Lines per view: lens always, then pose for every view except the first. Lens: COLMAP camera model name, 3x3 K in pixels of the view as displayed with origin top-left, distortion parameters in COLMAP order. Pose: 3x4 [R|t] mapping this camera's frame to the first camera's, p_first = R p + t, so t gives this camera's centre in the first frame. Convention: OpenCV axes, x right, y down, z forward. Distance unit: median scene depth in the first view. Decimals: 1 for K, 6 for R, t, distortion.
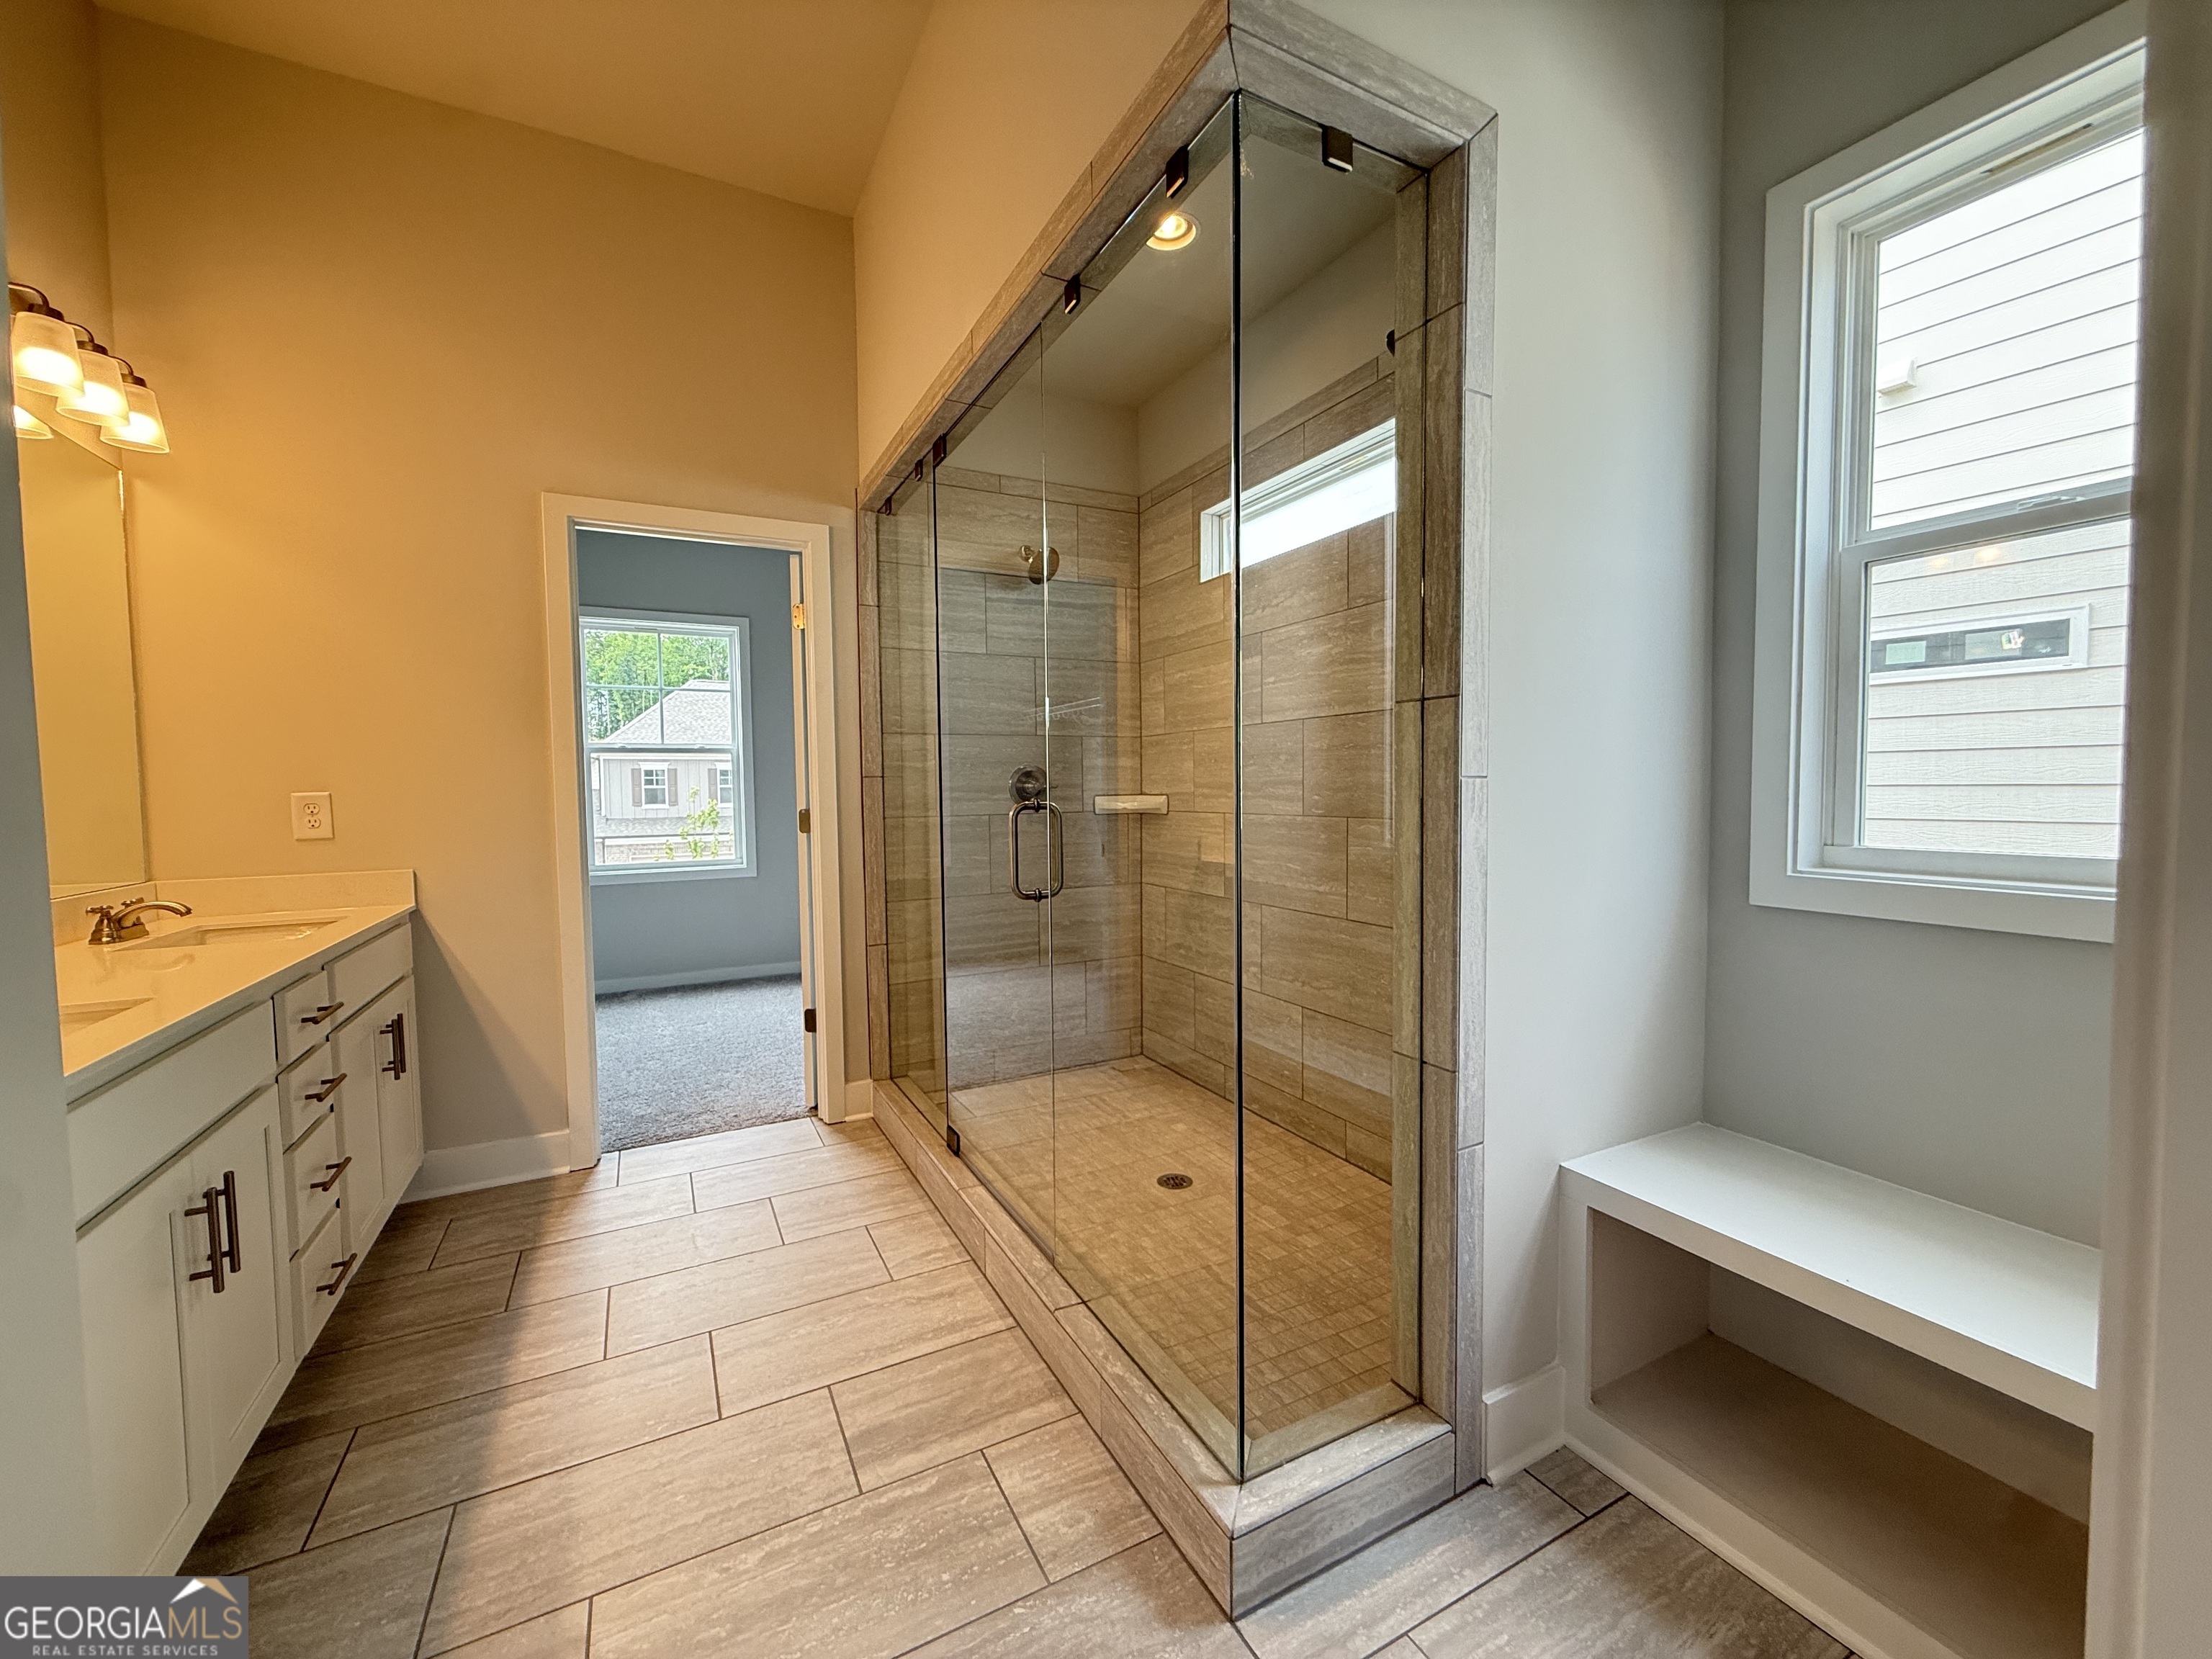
lens RADIAL K [[881.7, 0, 1099.5], [0, 881.7, 825.8], [0, 0, 1]] dist [0.009630, -0.000400]
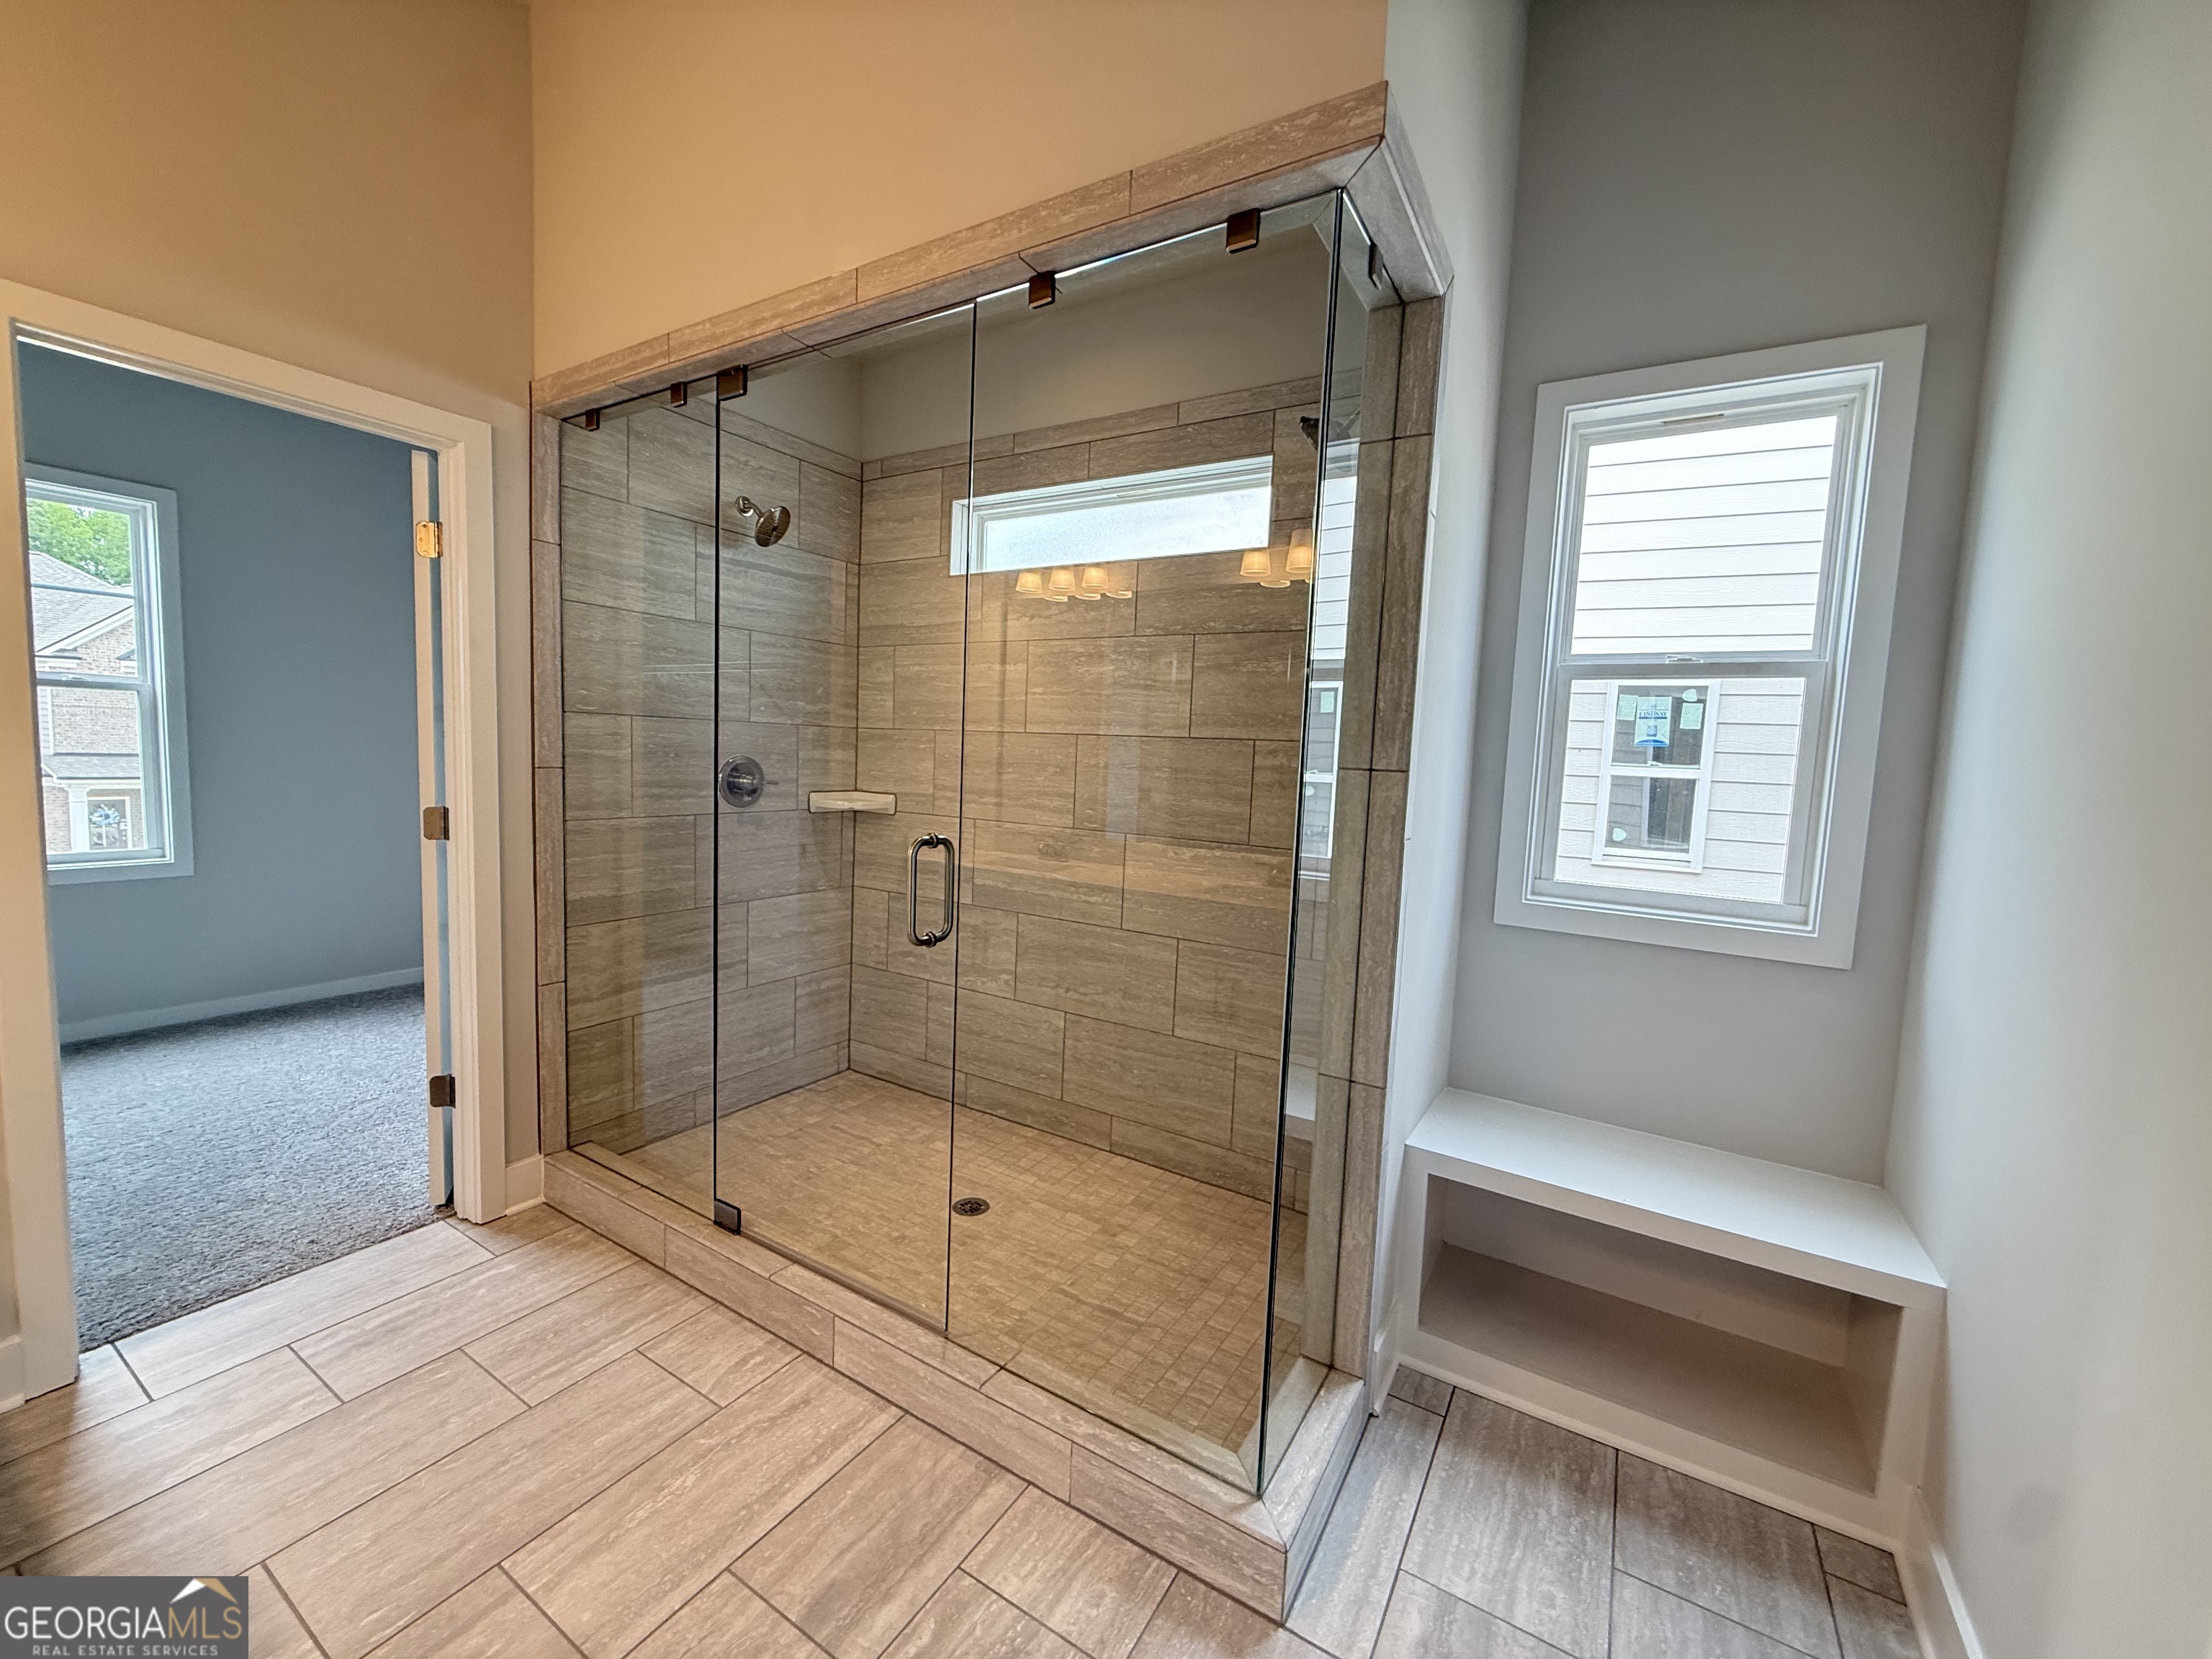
lens RADIAL K [[881.7, 0, 1095.8], [0, 881.7, 827.6], [0, 0, 1]] dist [0.009630, -0.000400]
pose [[0.860235, 0.004496, 0.509878, -0.240346], [-0.029125, 0.998762, 0.040330, -0.048350], [-0.509066, -0.049543, 0.859301, 0.091489]]
